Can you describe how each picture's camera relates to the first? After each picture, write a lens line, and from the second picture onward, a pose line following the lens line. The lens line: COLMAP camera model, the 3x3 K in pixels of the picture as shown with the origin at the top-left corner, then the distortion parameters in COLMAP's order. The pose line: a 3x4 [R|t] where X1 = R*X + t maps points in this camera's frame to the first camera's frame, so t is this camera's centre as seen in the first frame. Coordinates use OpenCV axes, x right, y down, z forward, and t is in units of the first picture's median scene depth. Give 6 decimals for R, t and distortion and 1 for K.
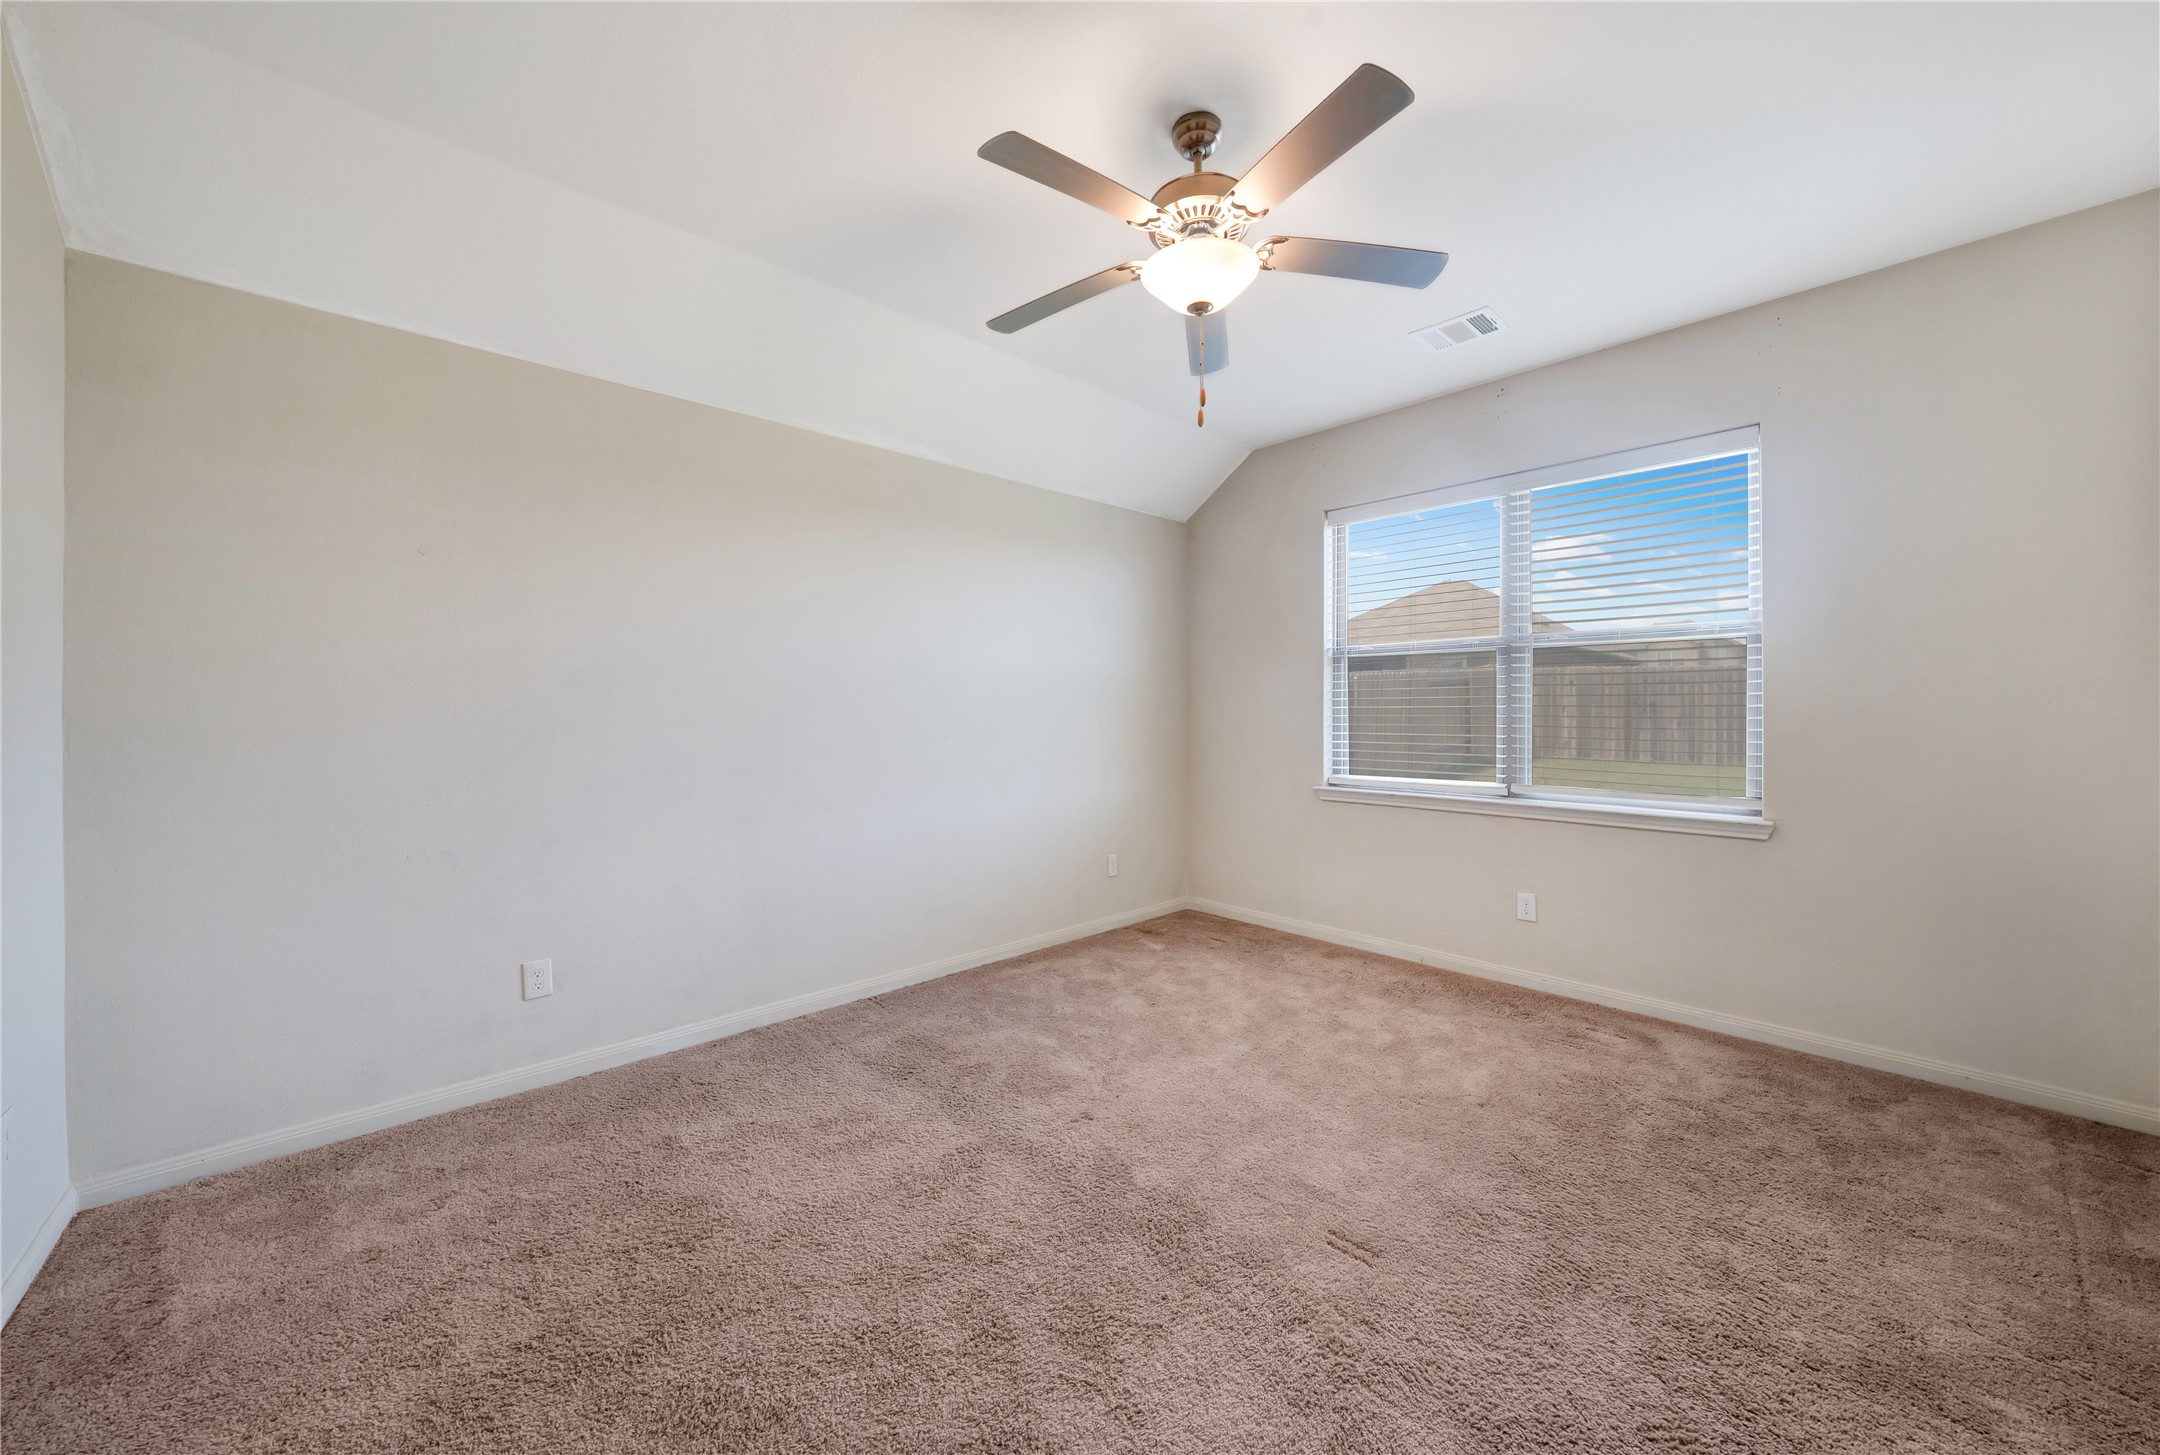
lens RADIAL K [[767.6, 0, 1080.0], [0, 767.6, 727.5], [0, 0, 1]] dist [-0.018996, 0.000115]
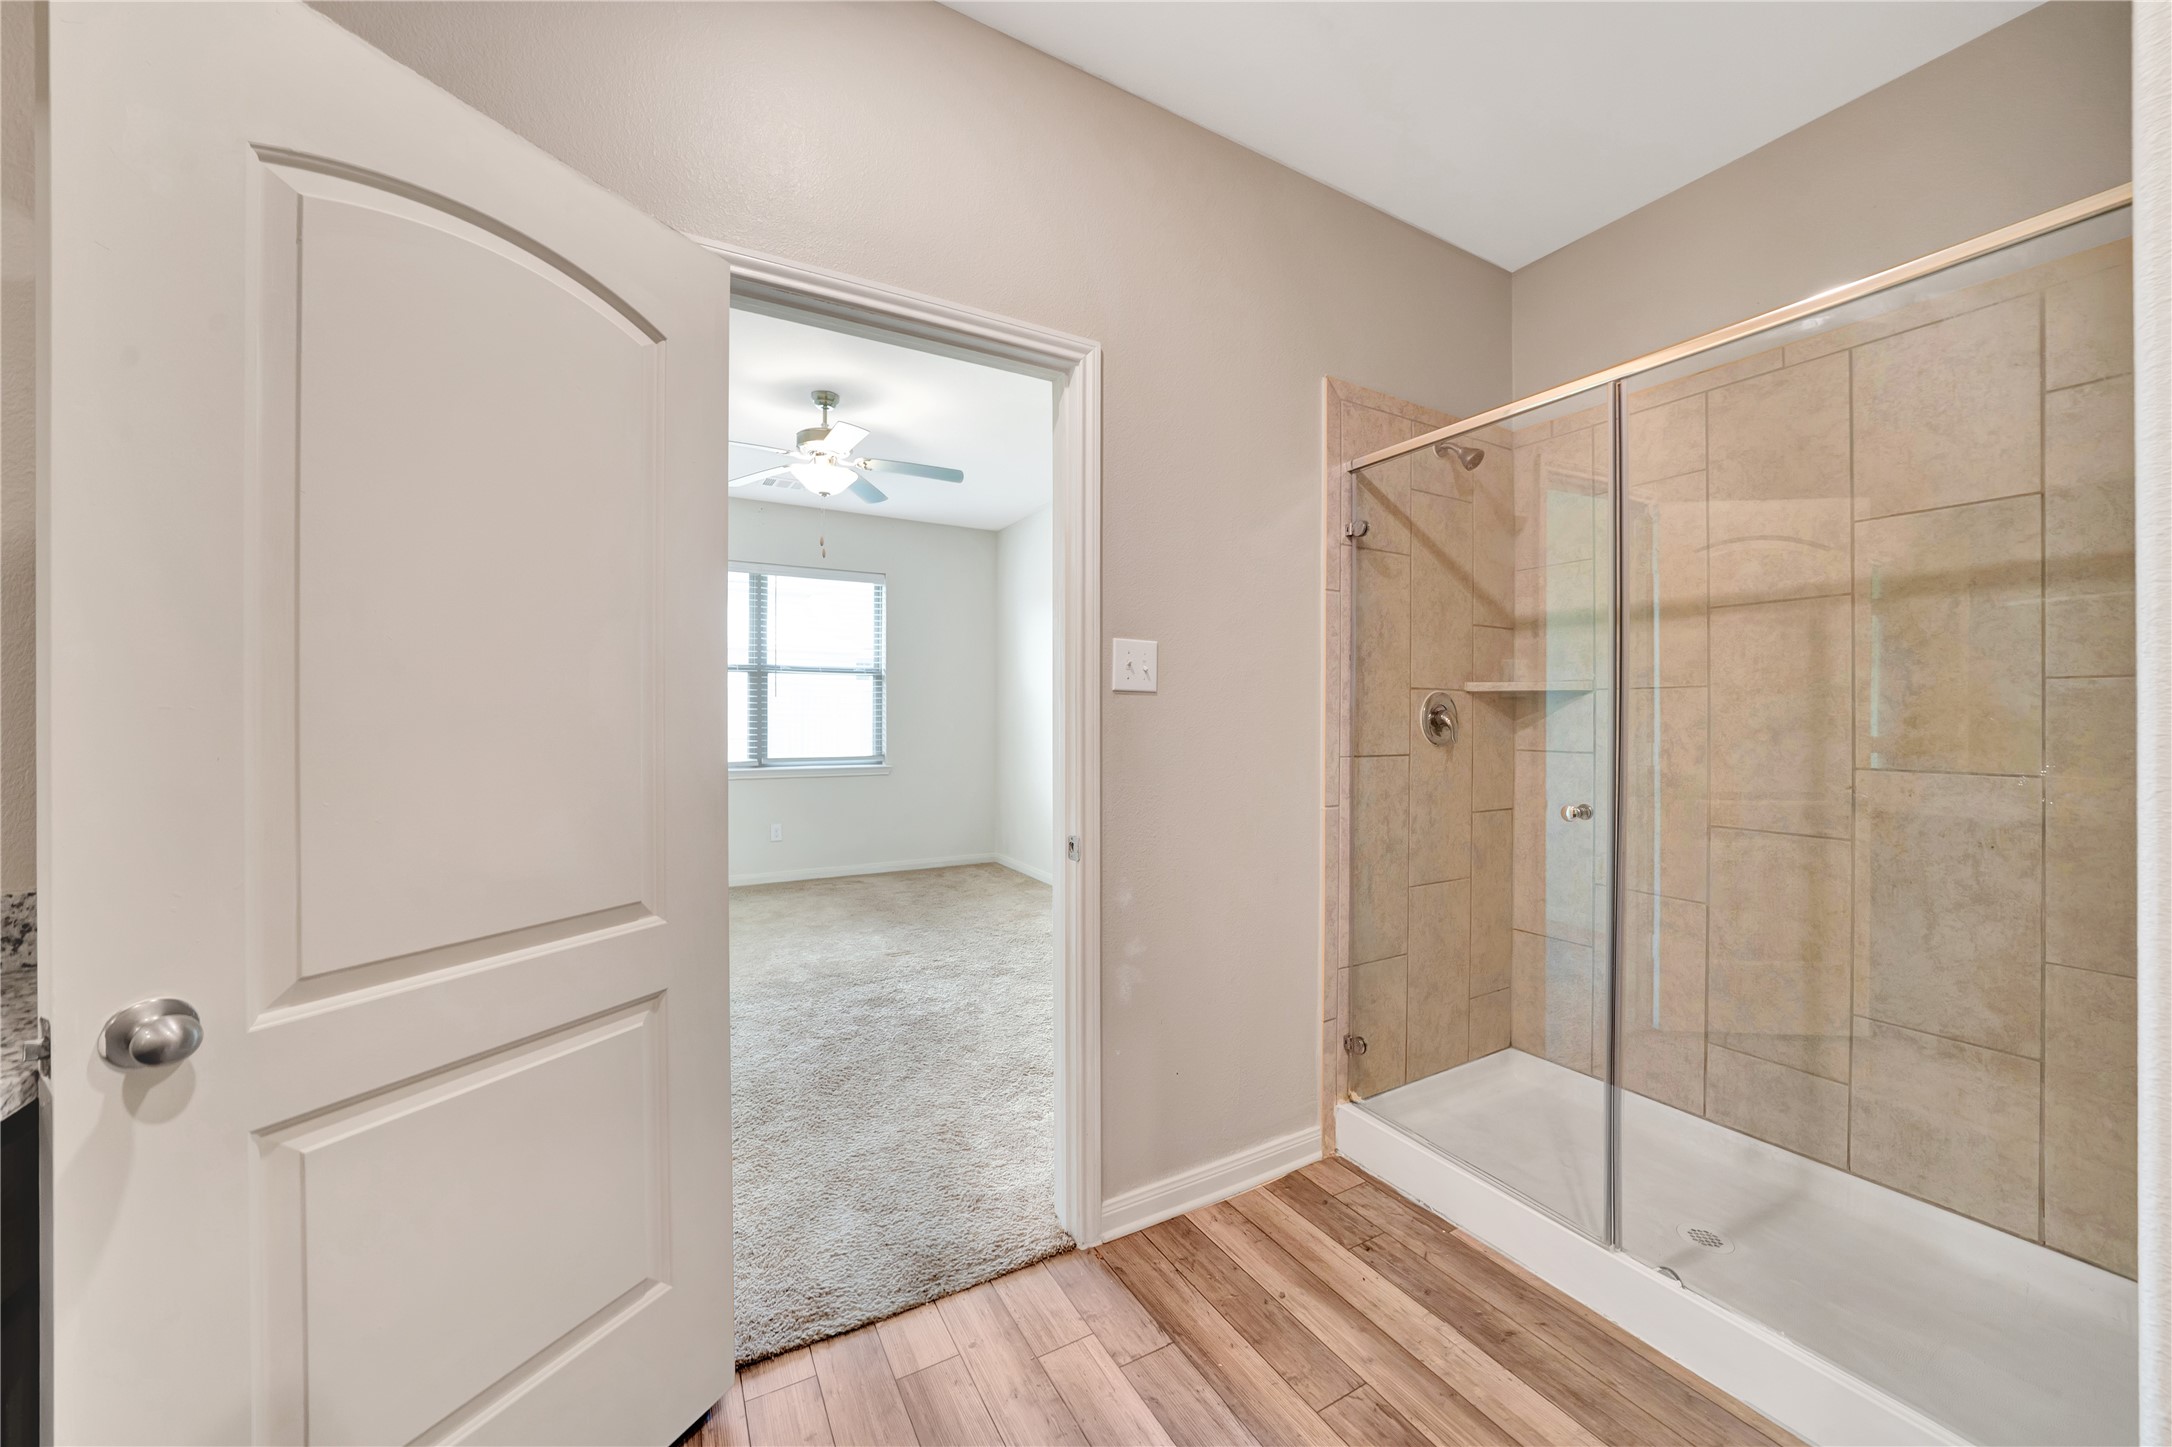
lens RADIAL K [[790.7, 0, 1092.2], [0, 790.7, 717.7], [0, 0, 1]] dist [-0.020077, 0.003559]
pose [[0.223044, 0.002011, 0.974806, -1.019522], [0.013638, 0.999894, -0.005184, 0.008308], [-0.974713, 0.014451, 0.222993, -0.043248]]
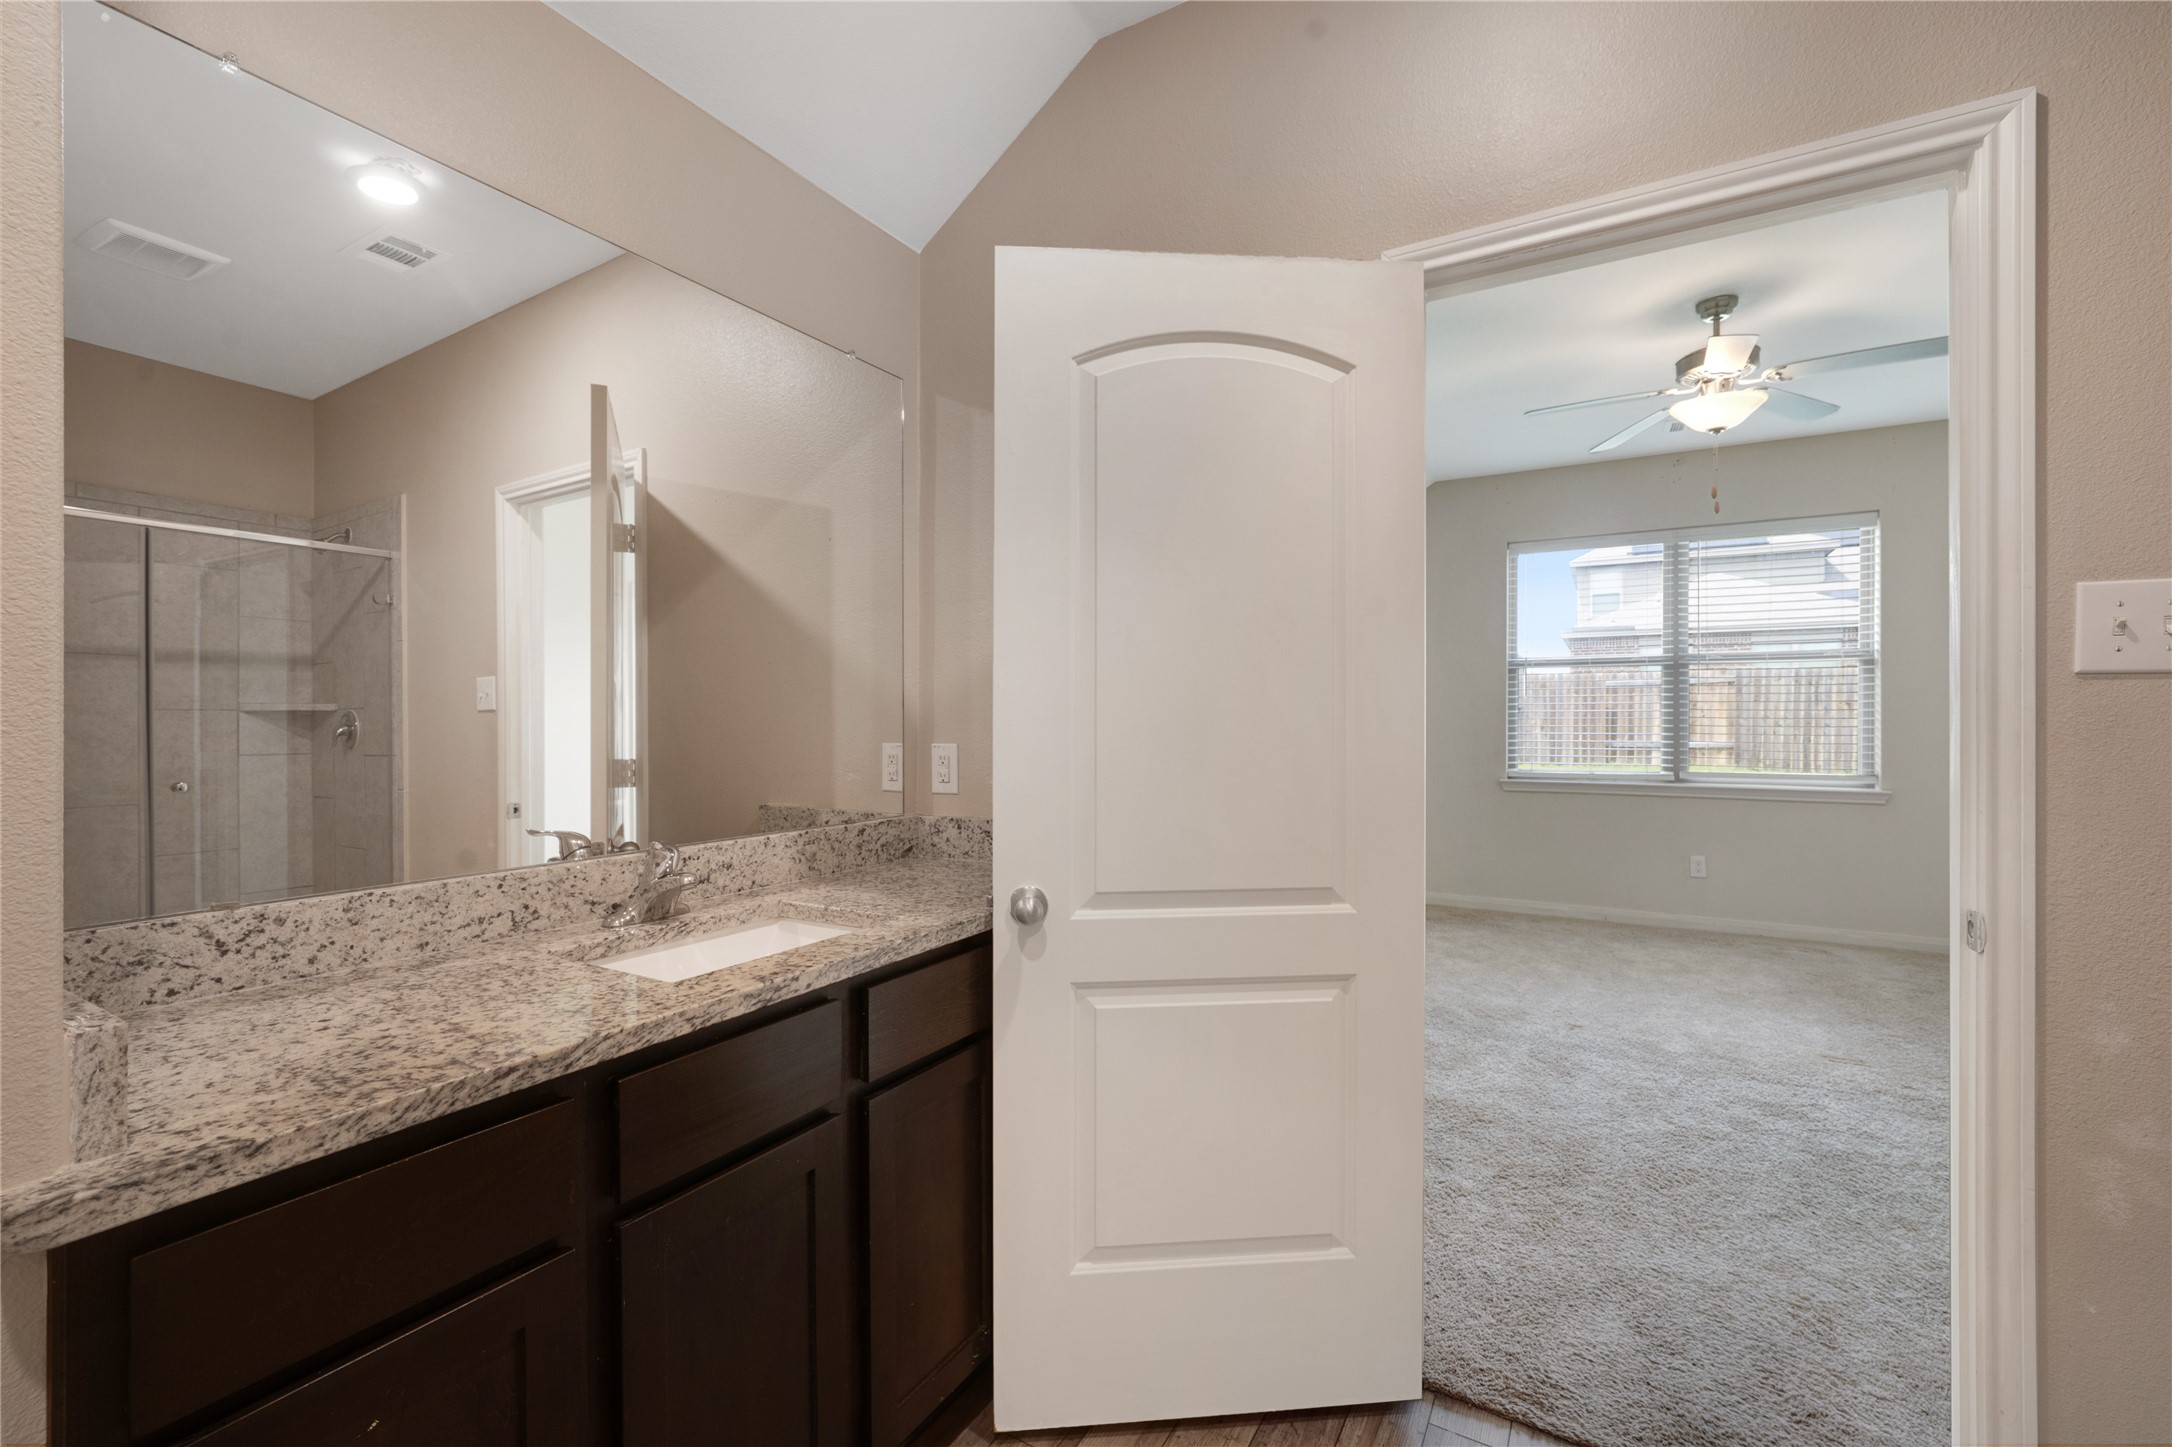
lens RADIAL K [[914.1, 0, 1091.3], [0, 914.1, 717.4], [0, 0, 1]] dist [-0.000966, 0.000001]
pose [[0.954231, 0.002633, 0.299059, -0.958634], [0.003115, 0.999820, -0.018740, 0.010637], [-0.299055, 0.018813, 0.954050, -0.189676]]
